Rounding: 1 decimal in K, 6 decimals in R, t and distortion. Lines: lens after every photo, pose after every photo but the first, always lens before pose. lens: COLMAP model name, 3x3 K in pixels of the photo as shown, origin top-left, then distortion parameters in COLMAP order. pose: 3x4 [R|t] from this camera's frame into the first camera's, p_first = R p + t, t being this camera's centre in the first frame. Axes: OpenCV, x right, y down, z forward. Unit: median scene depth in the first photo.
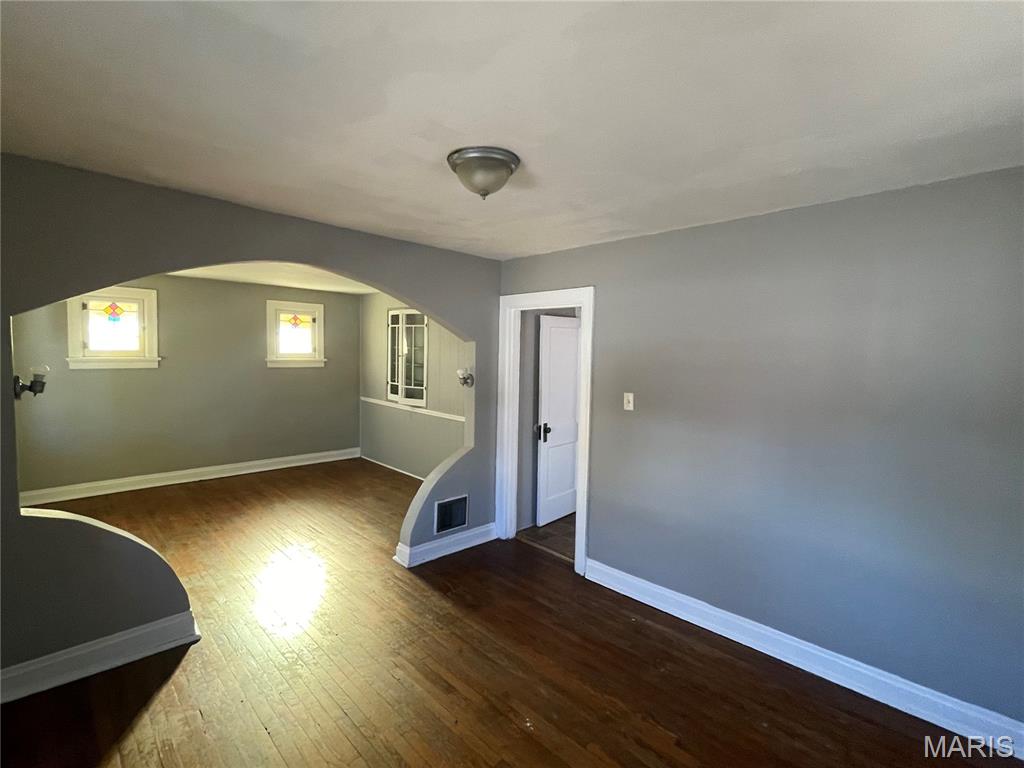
lens RADIAL K [[478.0, 0, 510.8], [0, 478.0, 380.5], [0, 0, 1]] dist [0.000688, 0.000089]
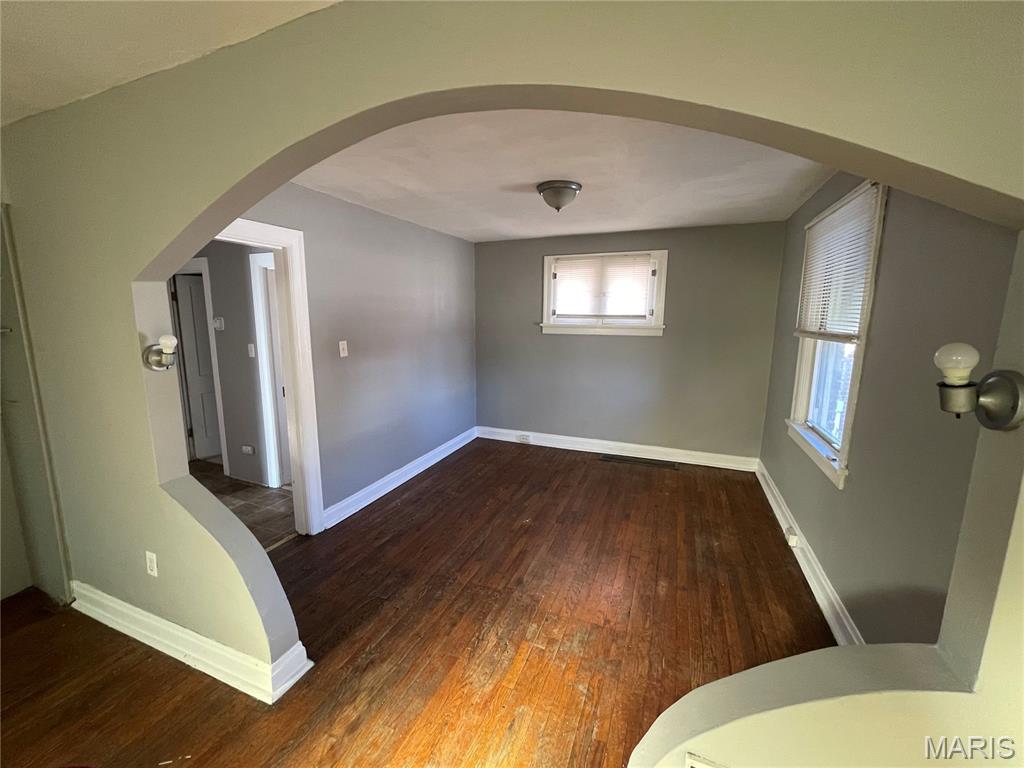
lens RADIAL K [[414.1, 0, 506.5], [0, 414.1, 380.5], [0, 0, 1]] dist [0.002593, 0.000167]
pose [[-0.386089, -0.173649, 0.905970, -0.785803], [0.033407, 0.978846, 0.201854, -0.066189], [-0.921856, 0.108199, -0.372121, 1.008075]]
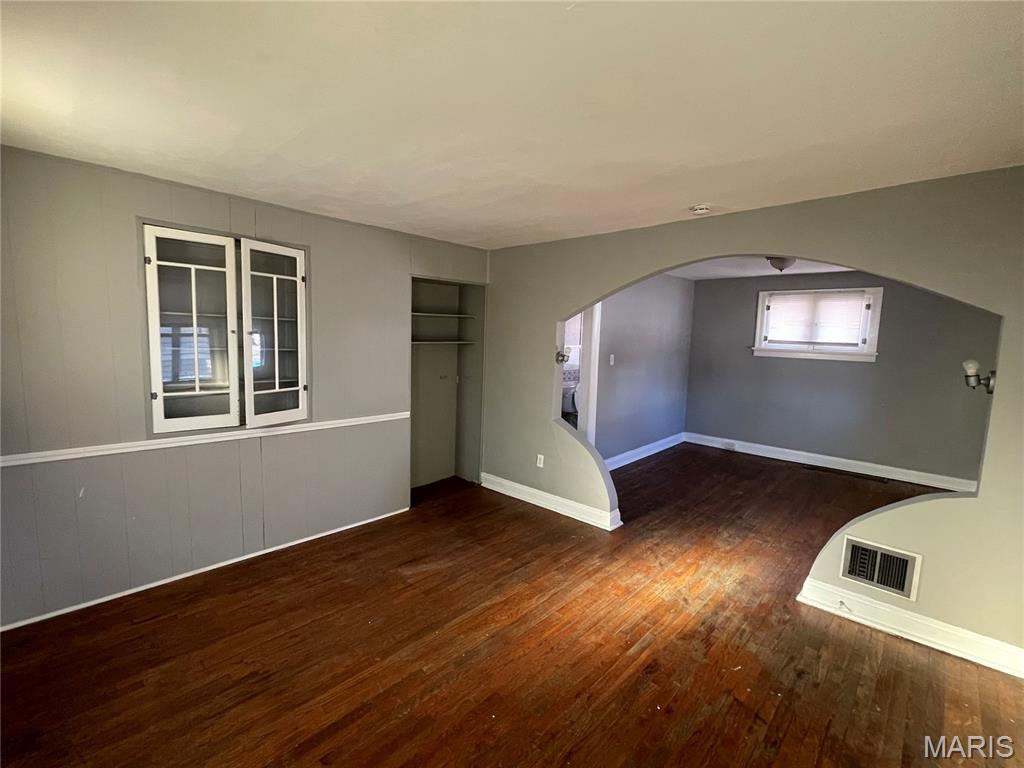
lens RADIAL K [[451.2, 0, 502.1], [0, 451.2, 381.9], [0, 0, 1]] dist [-0.014673, 0.000017]
pose [[-0.014004, -0.138119, 0.990317, -1.329908], [0.028220, 0.989965, 0.138469, -0.110229], [-0.999504, 0.029886, -0.009965, 1.395614]]
